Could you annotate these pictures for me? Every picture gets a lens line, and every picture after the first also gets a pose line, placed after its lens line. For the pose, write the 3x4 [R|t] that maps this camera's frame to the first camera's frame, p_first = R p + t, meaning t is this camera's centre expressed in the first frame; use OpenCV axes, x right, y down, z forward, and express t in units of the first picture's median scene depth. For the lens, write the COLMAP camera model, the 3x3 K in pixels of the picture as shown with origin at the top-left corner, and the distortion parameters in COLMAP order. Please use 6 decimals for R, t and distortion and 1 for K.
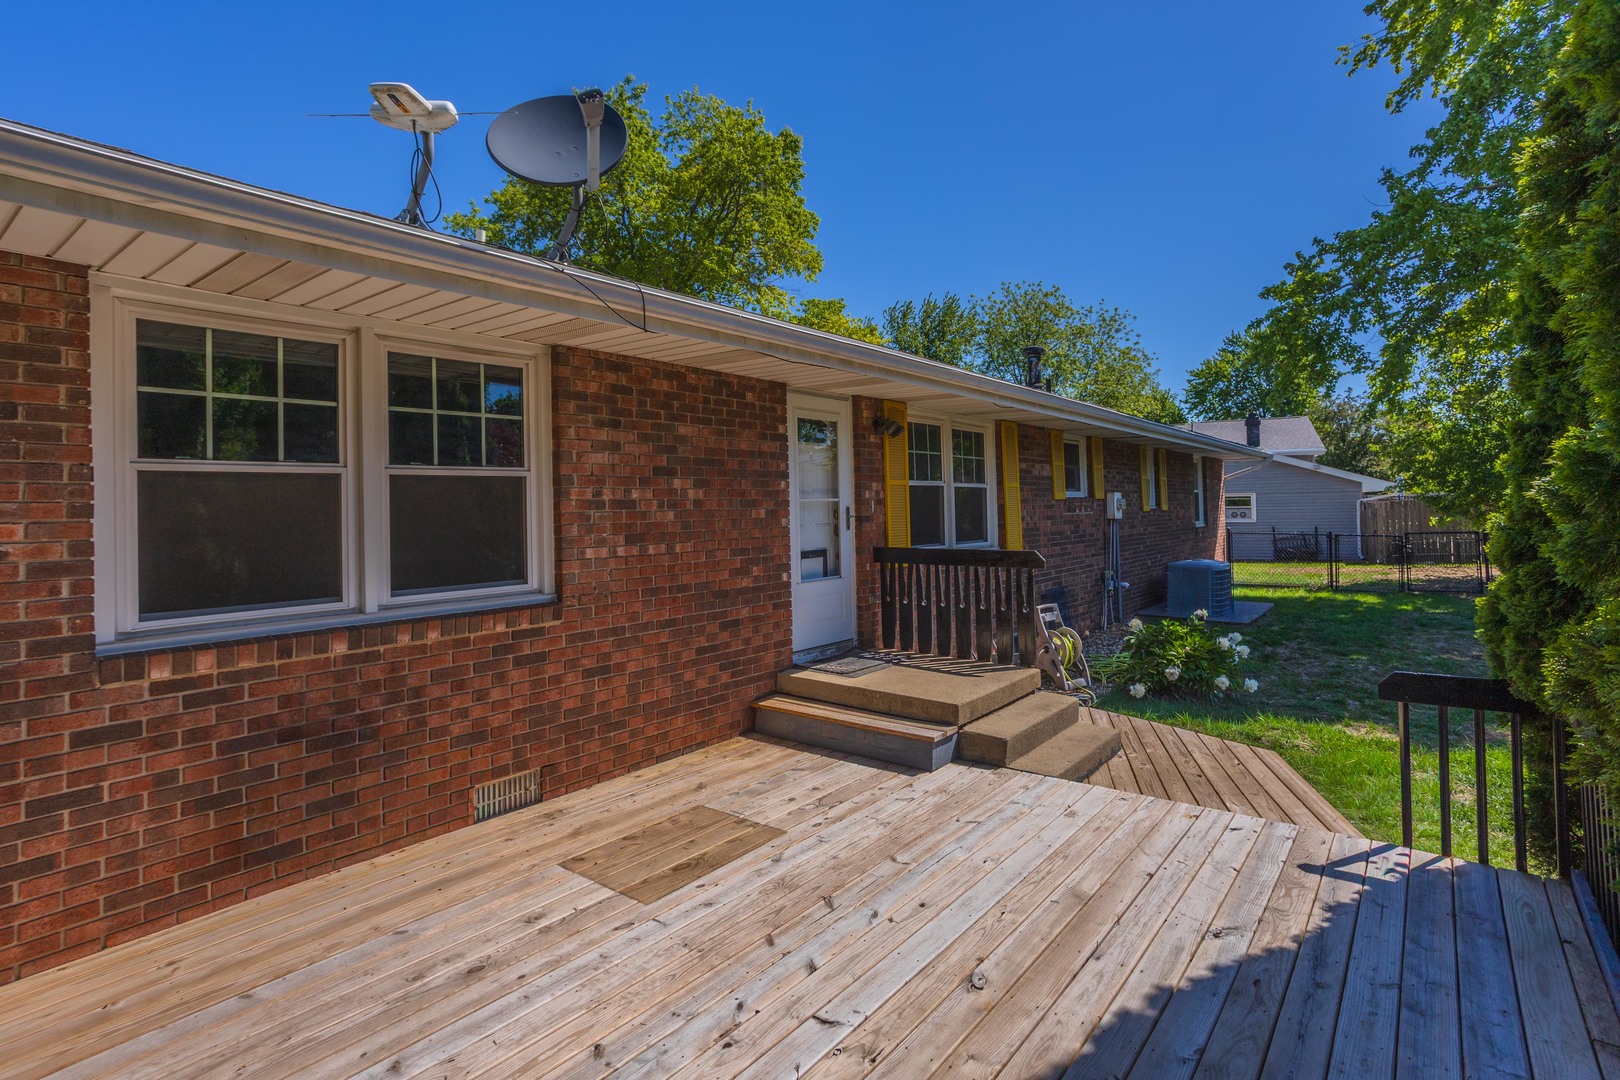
lens RADIAL K [[793.9, 0, 863.9], [0, 793.9, 497.9], [0, 0, 1]] dist [-0.045692, 0.034774]
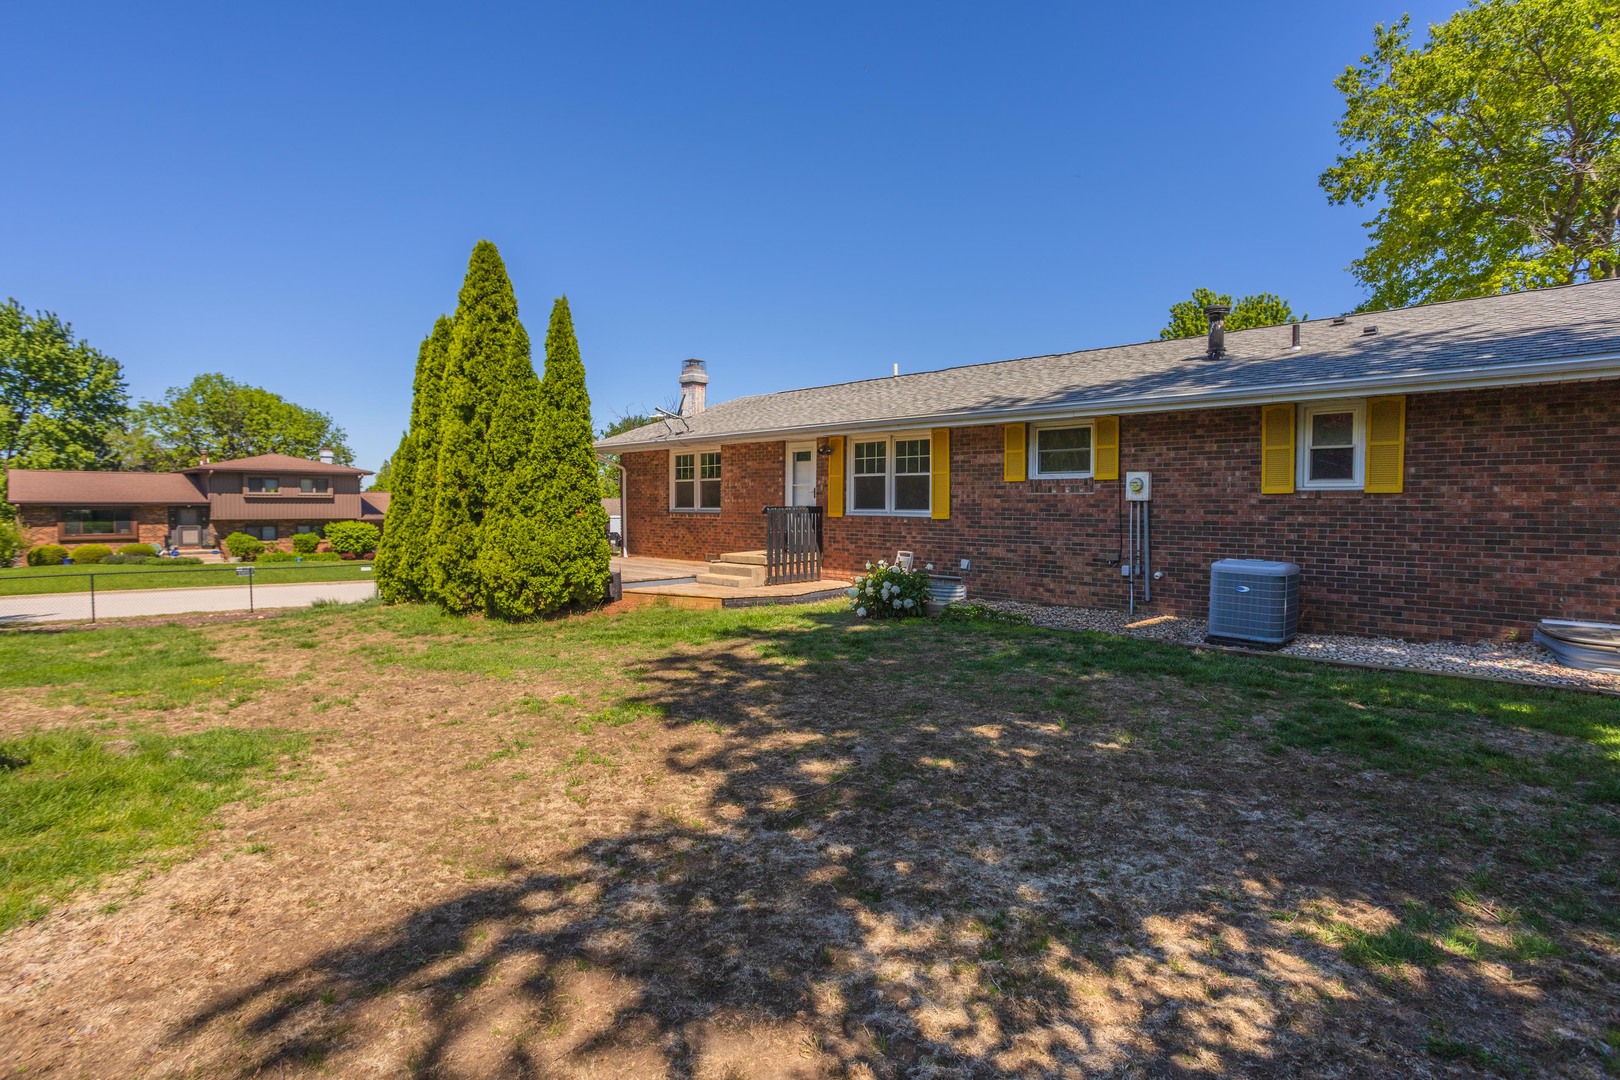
lens RADIAL K [[796.4, 0, 820.0], [0, 796.4, 531.6], [0, 0, 1]] dist [-0.039181, 0.036261]
pose [[-0.117805, 0.050687, -0.991742, 2.241152], [0.010838, 0.998703, 0.049756, 0.022723], [0.992978, -0.004887, -0.118202, 1.282034]]
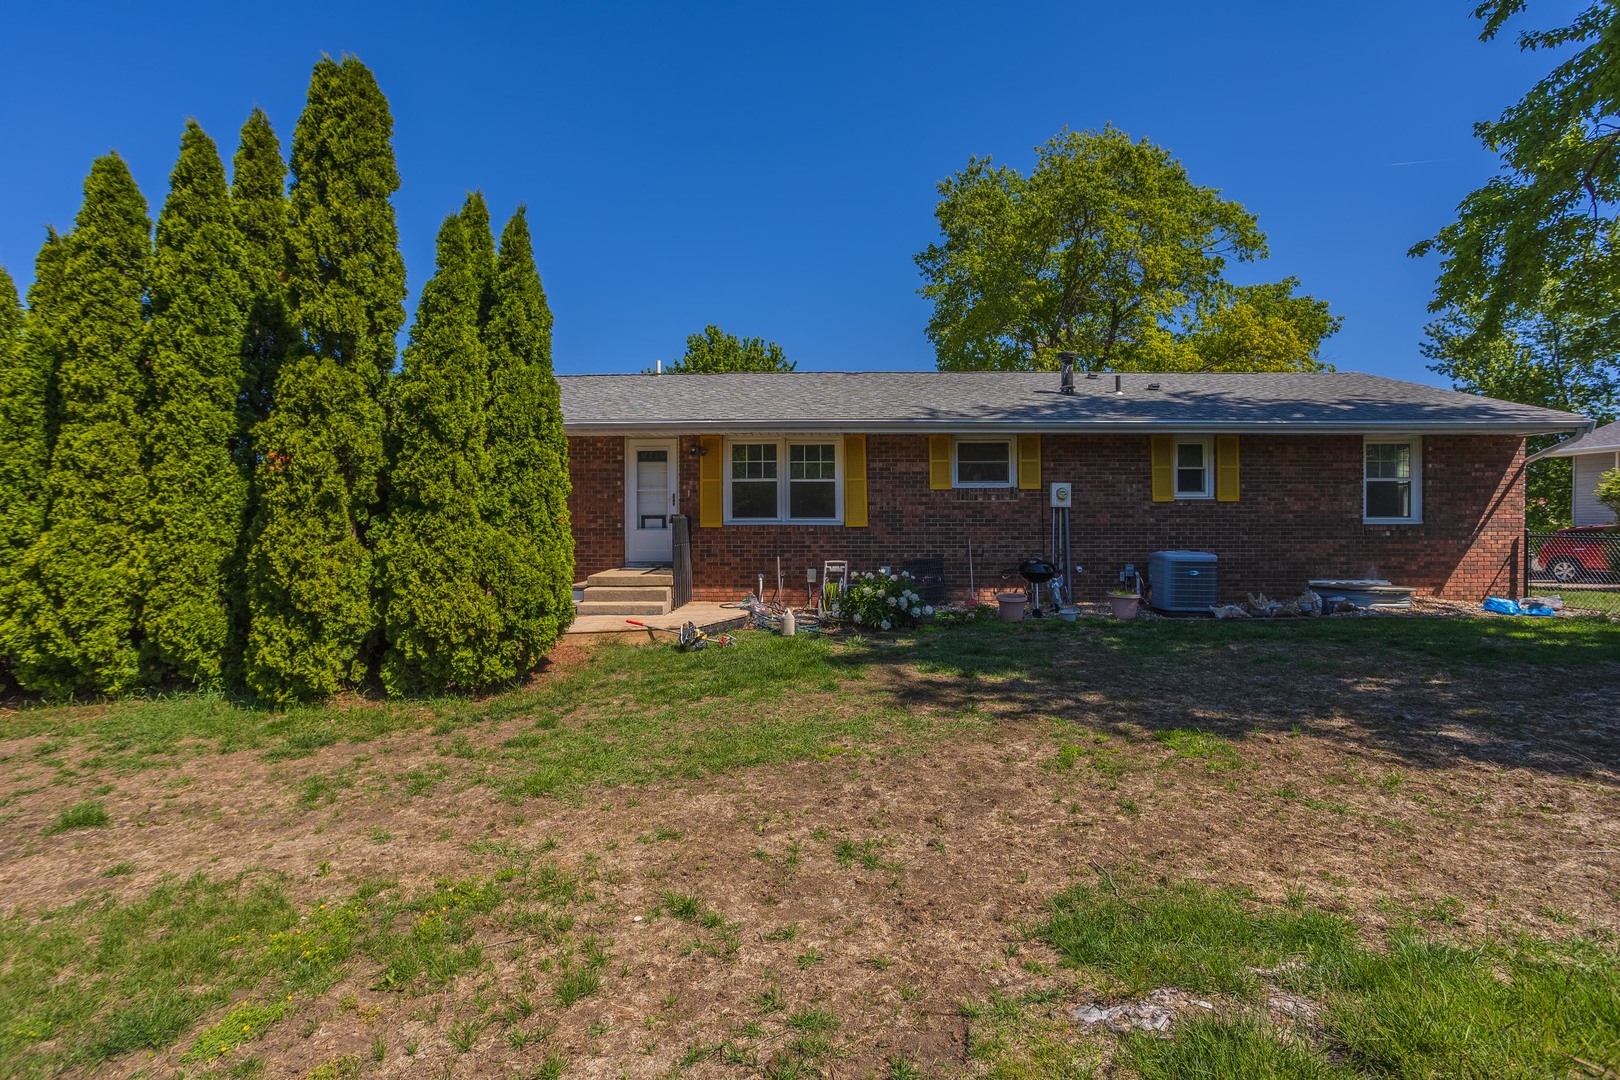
lens RADIAL K [[786.1, 0, 786.7], [0, 786.1, 532.2], [0, 0, 1]] dist [-0.044473, 0.034435]
pose [[0.595229, 0.021903, -0.803257, 1.684350], [0.003543, 0.999547, 0.029881, 0.048699], [0.803548, -0.020632, 0.594882, 0.077415]]
